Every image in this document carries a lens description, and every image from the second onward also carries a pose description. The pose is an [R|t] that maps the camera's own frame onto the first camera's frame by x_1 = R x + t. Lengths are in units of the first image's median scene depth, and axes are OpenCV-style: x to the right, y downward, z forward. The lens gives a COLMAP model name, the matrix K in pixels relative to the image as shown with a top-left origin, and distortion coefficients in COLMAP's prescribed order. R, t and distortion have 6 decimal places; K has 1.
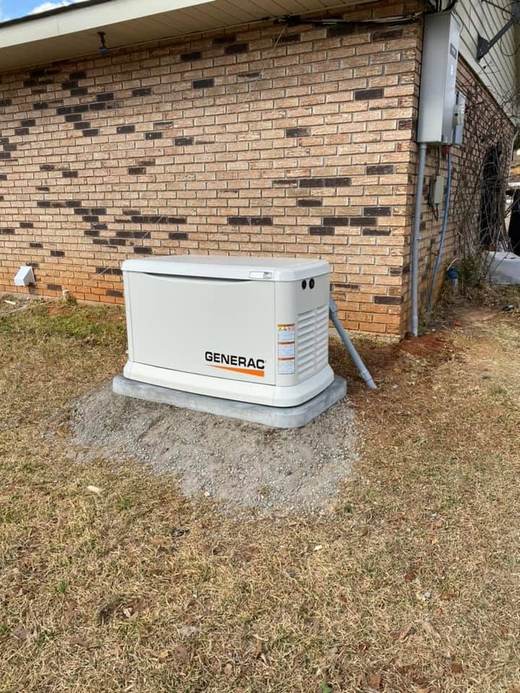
lens RADIAL K [[541.6, 0, 261.2], [0, 541.6, 351.6], [0, 0, 1]] dist [0.033853, -0.047914]
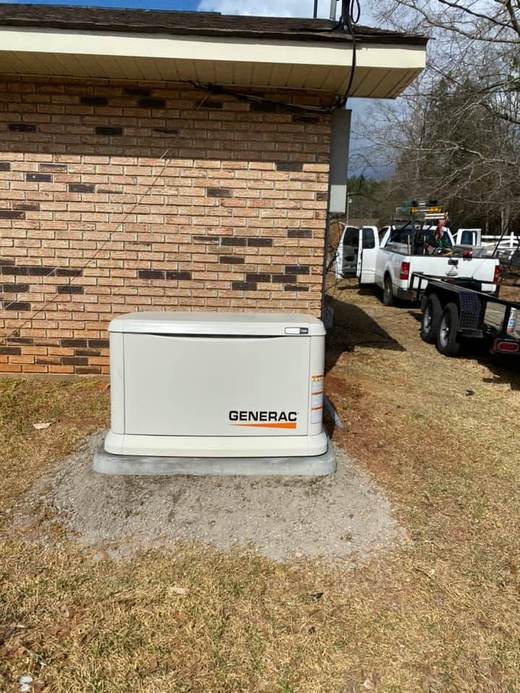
lens RADIAL K [[541.6, 0, 263.8], [0, 541.6, 350.9], [0, 0, 1]] dist [0.033853, -0.047914]
pose [[0.849215, -0.056412, 0.525025, -0.423298], [0.103712, 0.992730, -0.061085, -0.031437], [-0.517762, 0.106326, 0.848892, 0.109586]]
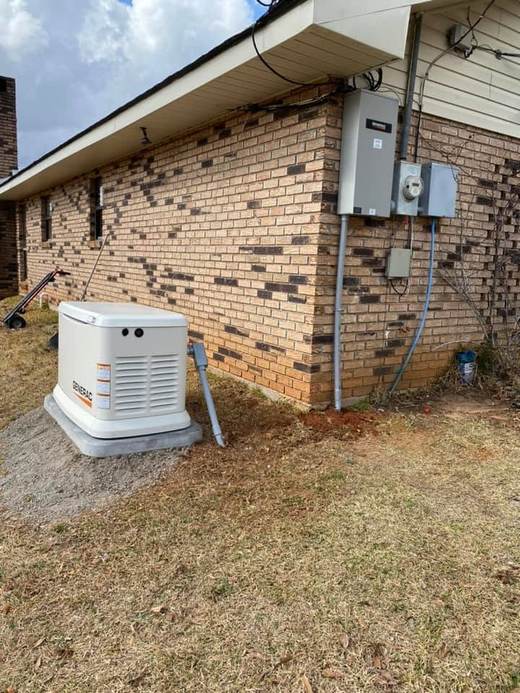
lens RADIAL K [[541.6, 0, 265.0], [0, 541.6, 352.3], [0, 0, 1]] dist [0.033853, -0.047914]
pose [[0.884553, 0.127157, -0.448773, 0.612360], [-0.179171, 0.980939, -0.075213, -0.035583], [0.430654, 0.146937, 0.890475, 0.086915]]
